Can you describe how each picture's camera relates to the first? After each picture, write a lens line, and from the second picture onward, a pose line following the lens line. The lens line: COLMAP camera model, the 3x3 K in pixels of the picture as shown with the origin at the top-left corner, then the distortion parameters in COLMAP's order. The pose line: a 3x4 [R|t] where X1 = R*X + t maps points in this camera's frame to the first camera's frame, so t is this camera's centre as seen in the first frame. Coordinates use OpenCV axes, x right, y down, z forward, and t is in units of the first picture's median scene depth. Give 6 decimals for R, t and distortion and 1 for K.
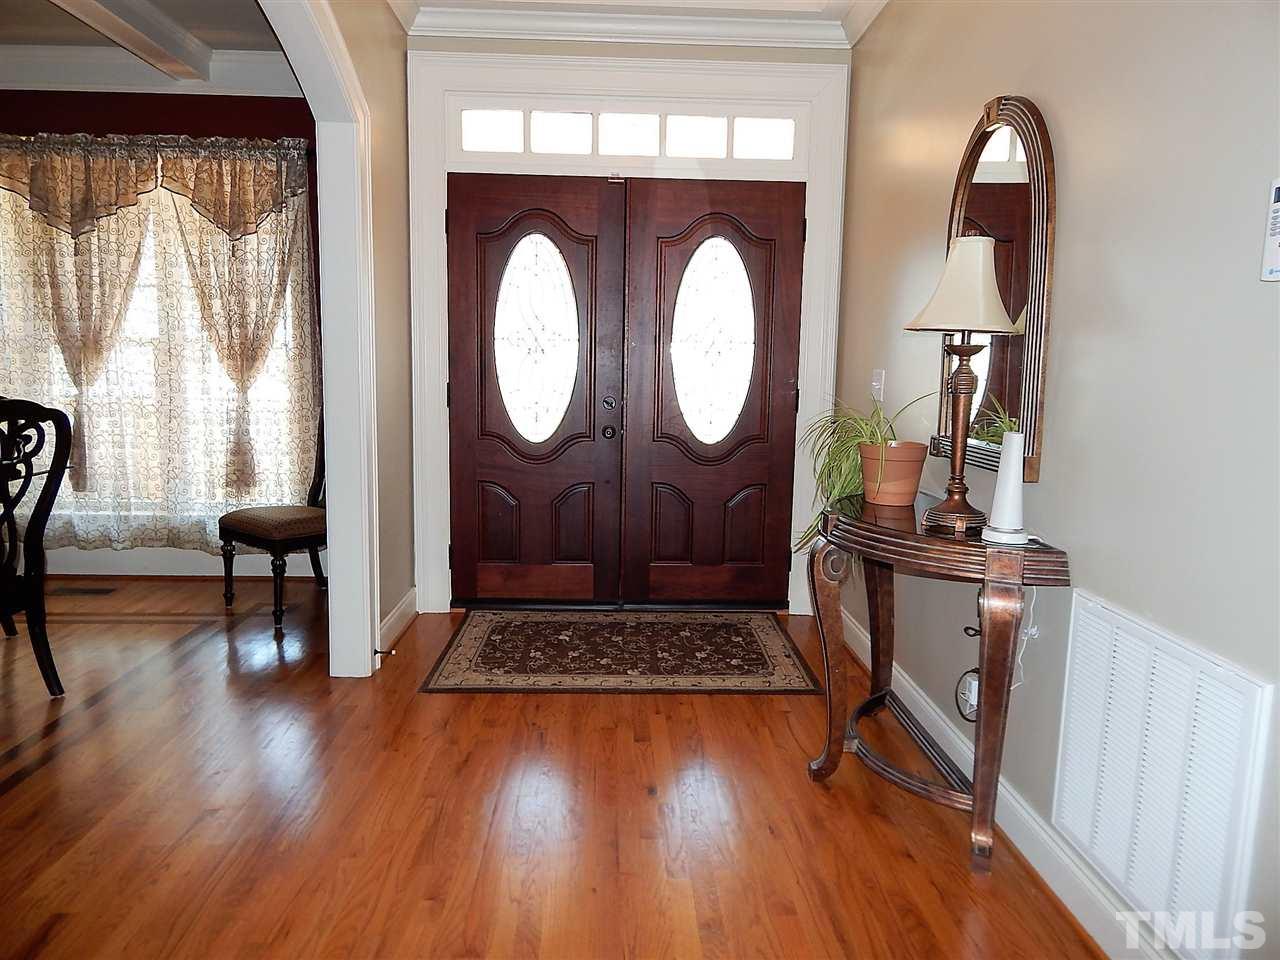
lens RADIAL K [[850.2, 0, 637.2], [0, 850.2, 474.7], [0, 0, 1]] dist [0.010771, -0.003183]
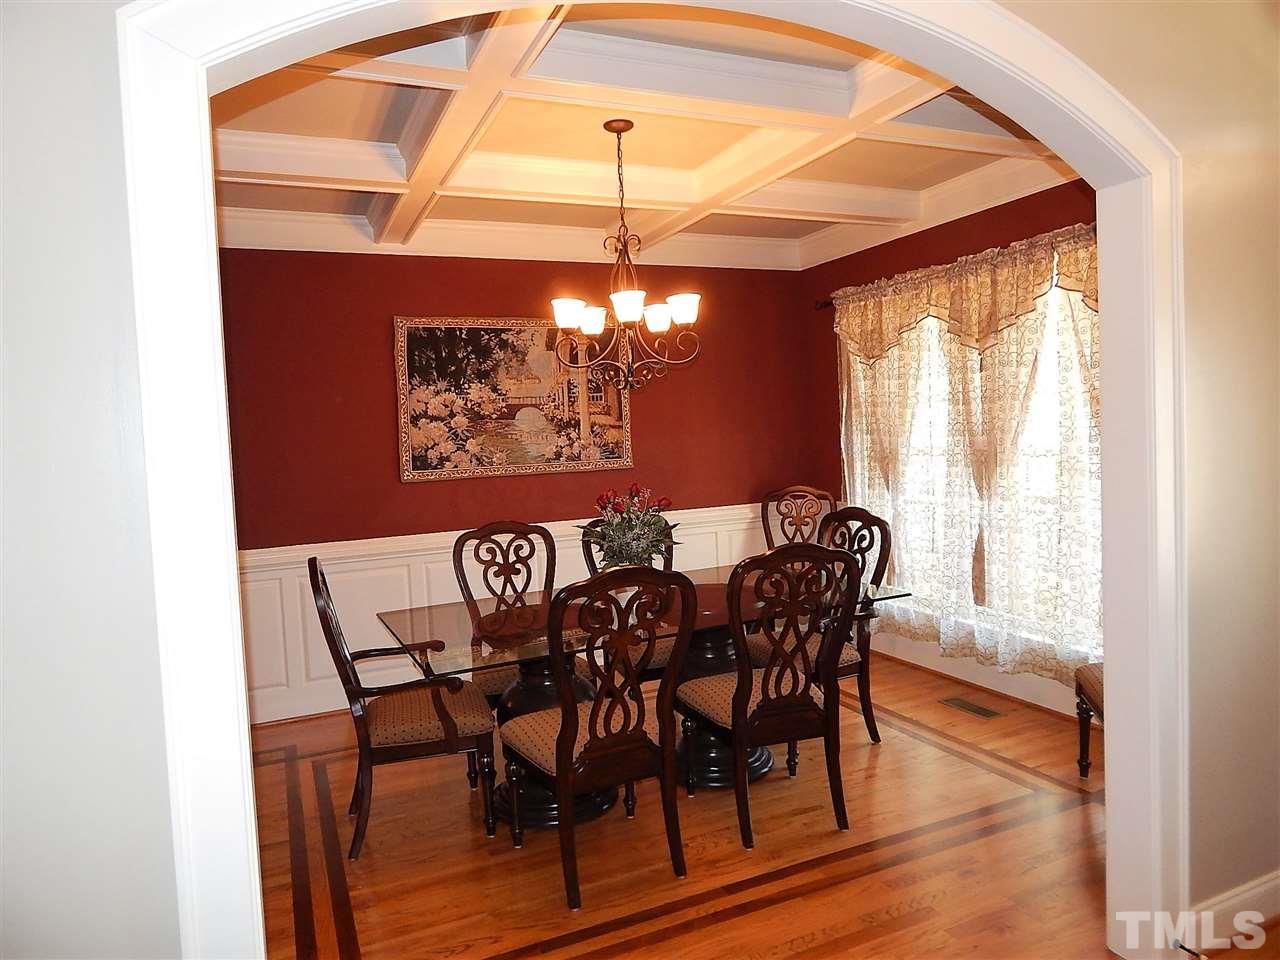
lens RADIAL K [[850.2, 0, 641.0], [0, 850.2, 480.9], [0, 0, 1]] dist [0.010771, -0.003183]
pose [[0.380049, 0.021271, -0.924722, 0.115288], [-0.064037, 0.997942, -0.003363, -0.099471], [0.922747, 0.060494, 0.380629, 0.261054]]
